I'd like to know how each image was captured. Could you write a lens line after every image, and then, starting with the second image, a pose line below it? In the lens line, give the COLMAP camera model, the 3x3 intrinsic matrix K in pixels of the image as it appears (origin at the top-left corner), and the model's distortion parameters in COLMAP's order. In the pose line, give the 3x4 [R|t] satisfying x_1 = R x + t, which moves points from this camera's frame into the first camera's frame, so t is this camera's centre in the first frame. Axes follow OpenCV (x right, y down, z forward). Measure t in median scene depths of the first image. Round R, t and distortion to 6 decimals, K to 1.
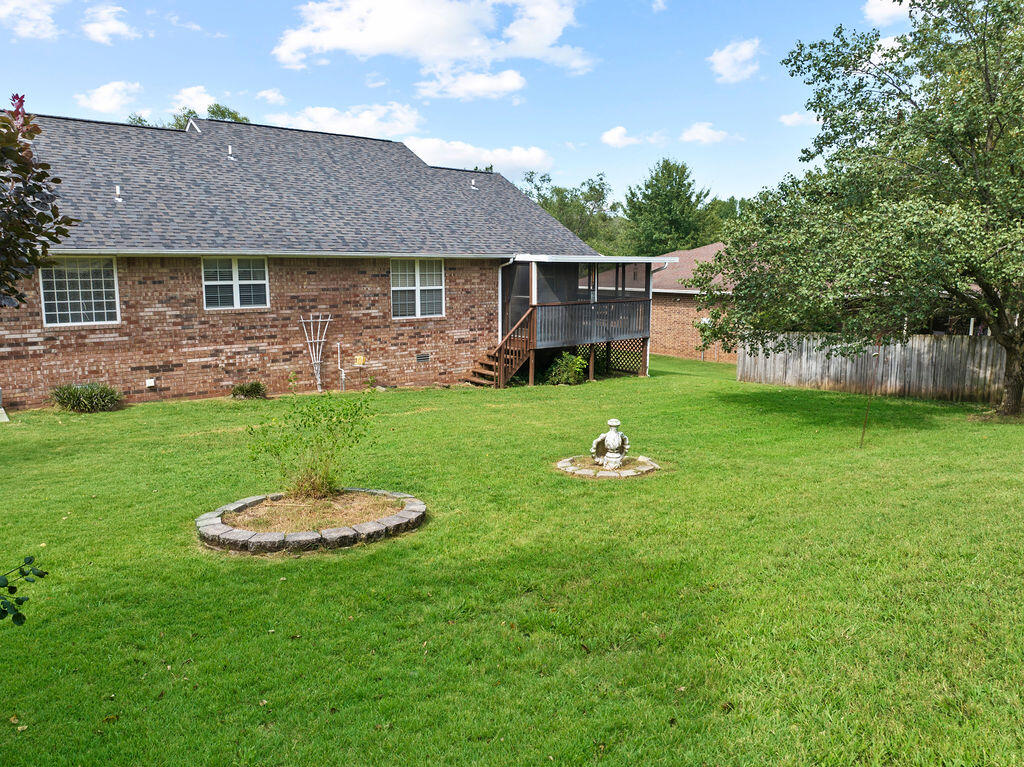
lens RADIAL K [[728.3, 0, 510.3], [0, 728.3, 383.8], [0, 0, 1]] dist [-0.040039, 0.008117]
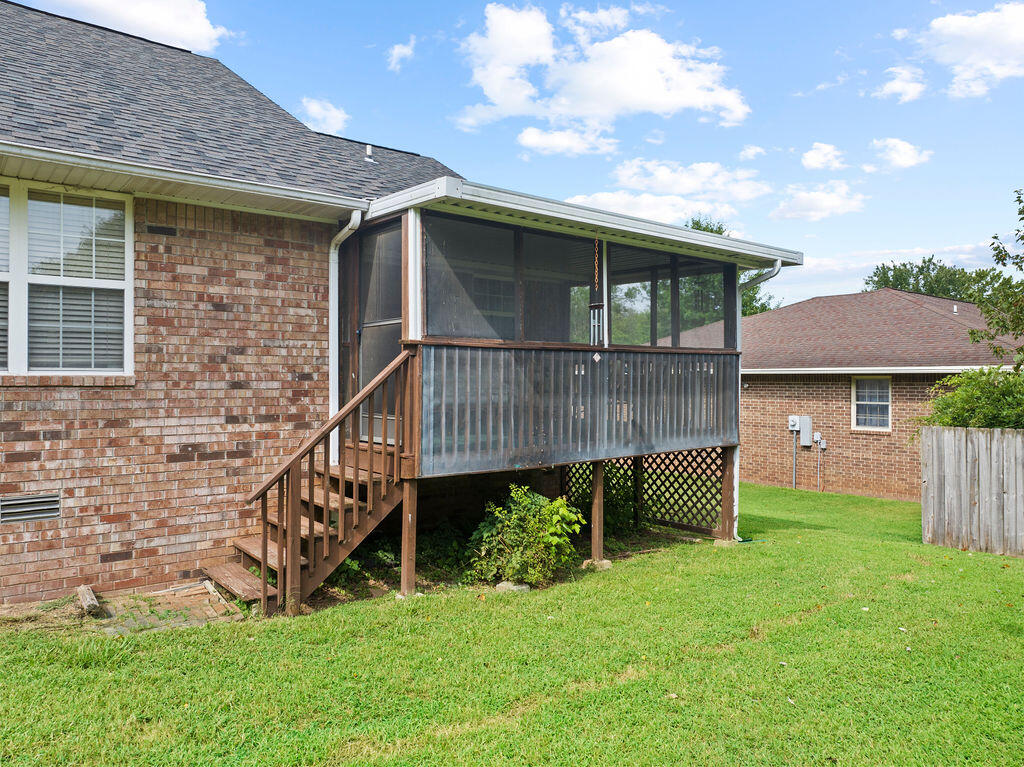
lens RADIAL K [[728.3, 0, 512.9], [0, 728.3, 377.7], [0, 0, 1]] dist [-0.040039, 0.008117]
pose [[0.999852, -0.000892, -0.017161, 0.080882], [-0.001947, 0.986342, -0.164698, -0.038396], [0.017073, 0.164707, 0.986195, 0.669636]]
